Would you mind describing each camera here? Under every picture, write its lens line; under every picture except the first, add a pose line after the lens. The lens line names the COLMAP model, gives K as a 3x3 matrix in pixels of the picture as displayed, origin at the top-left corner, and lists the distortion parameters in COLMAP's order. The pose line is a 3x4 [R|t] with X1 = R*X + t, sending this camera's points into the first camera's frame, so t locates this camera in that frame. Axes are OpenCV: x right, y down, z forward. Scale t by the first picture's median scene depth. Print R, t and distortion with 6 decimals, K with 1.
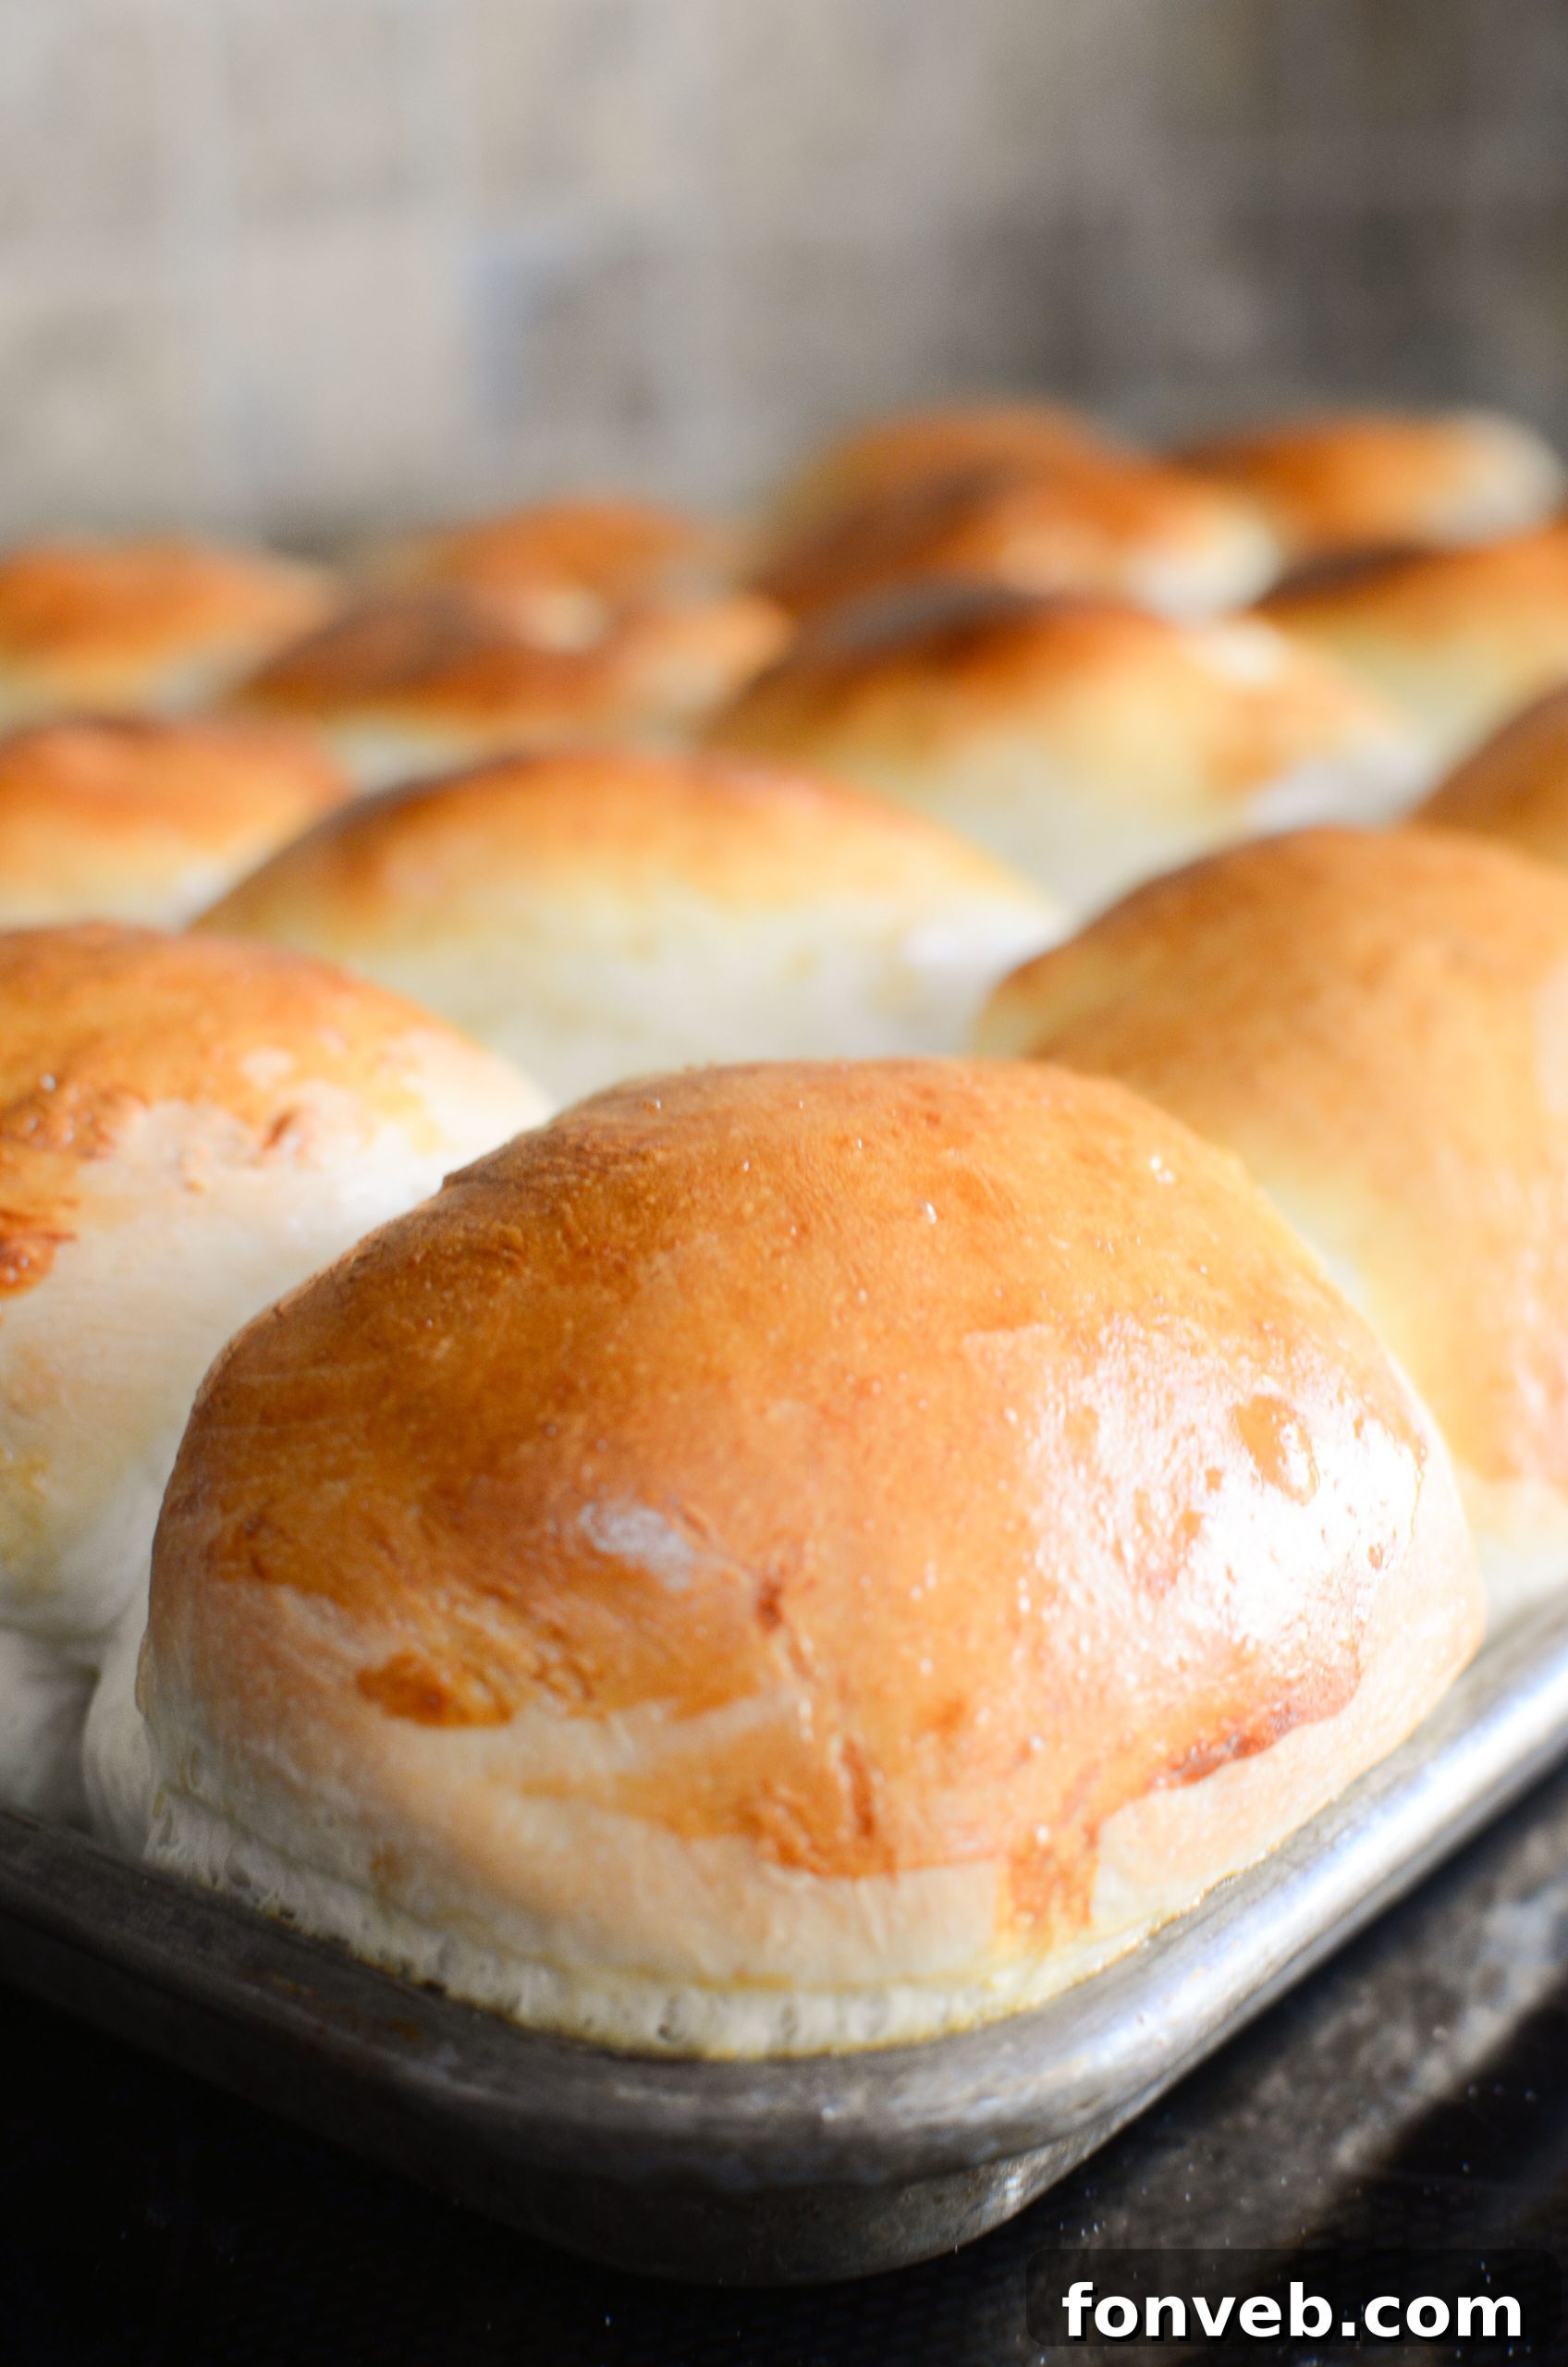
lens RADIAL K [[3516.2, 0, 831.3], [0, 3516.2, 1183.3], [0, 0, 1]] dist [-0.170542, 0.027495]
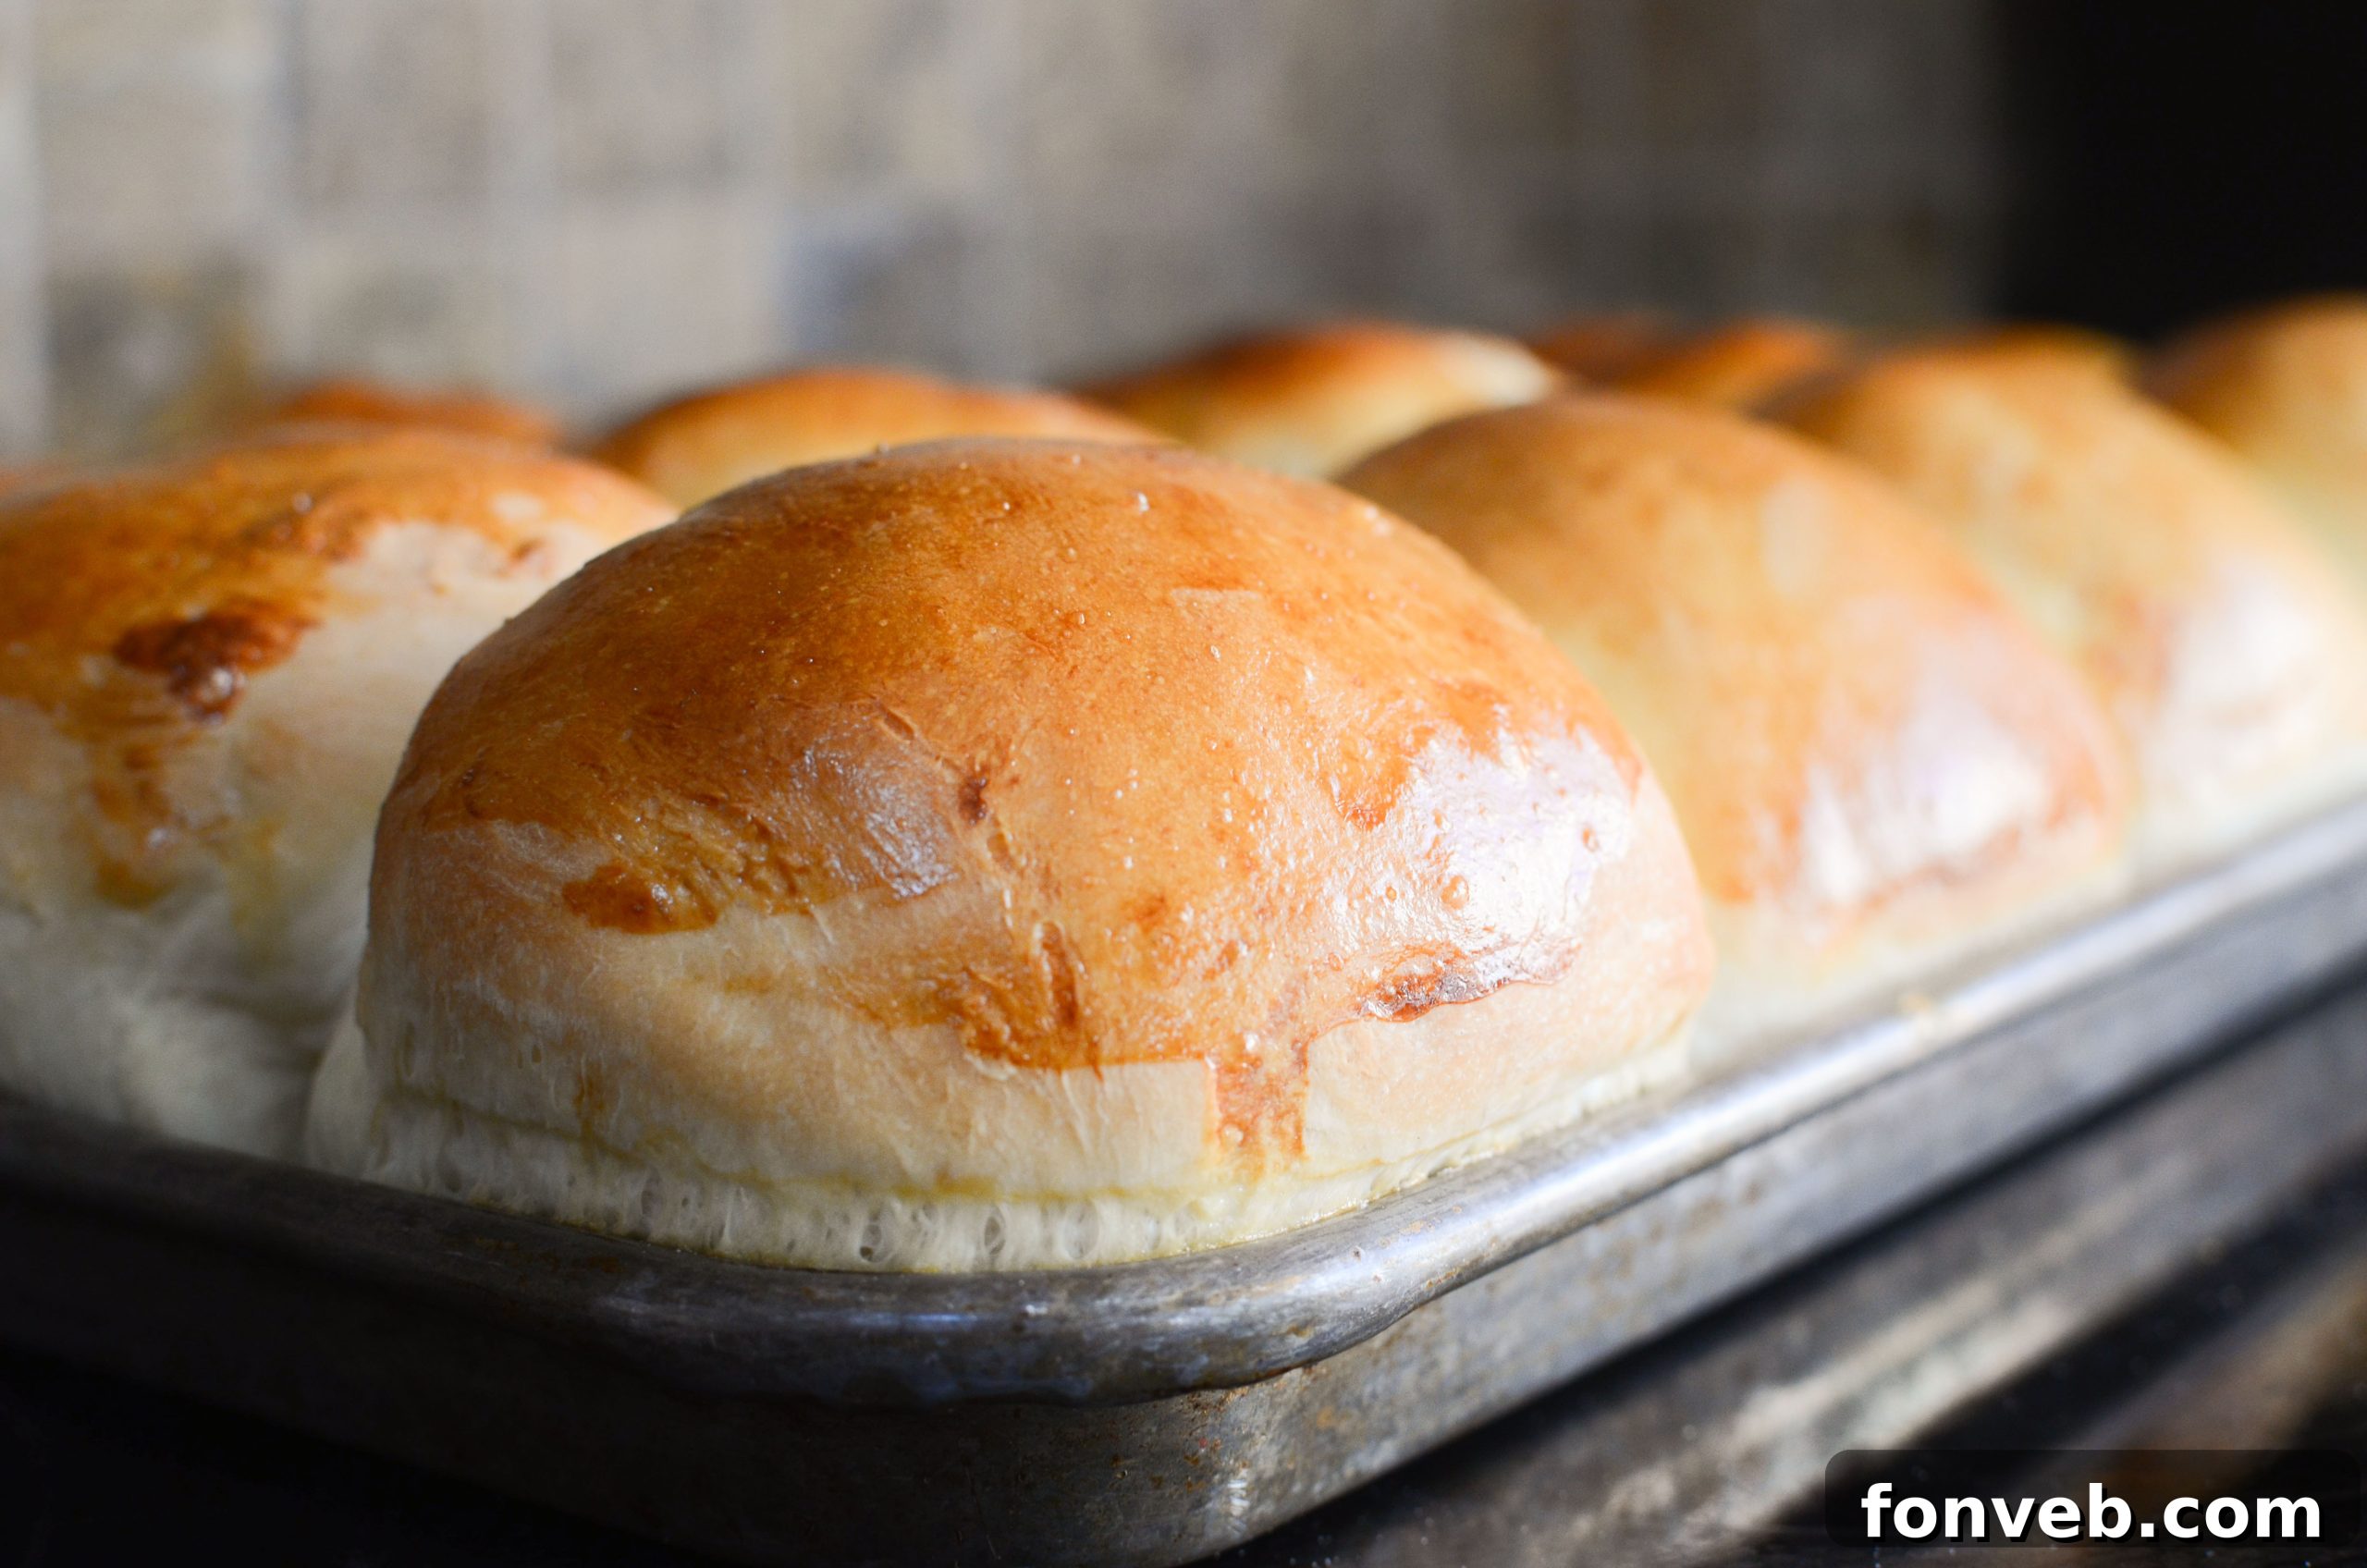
lens RADIAL K [[3516.2, 0, 1183.5], [0, 3516.2, 784.0], [0, 0, 1]] dist [-0.170542, 0.027495]
pose [[0.999966, -0.008008, 0.001743, 0.039781], [0.008191, 0.983741, -0.179407, 0.287778], [-0.000277, 0.179416, 0.983773, 0.006109]]
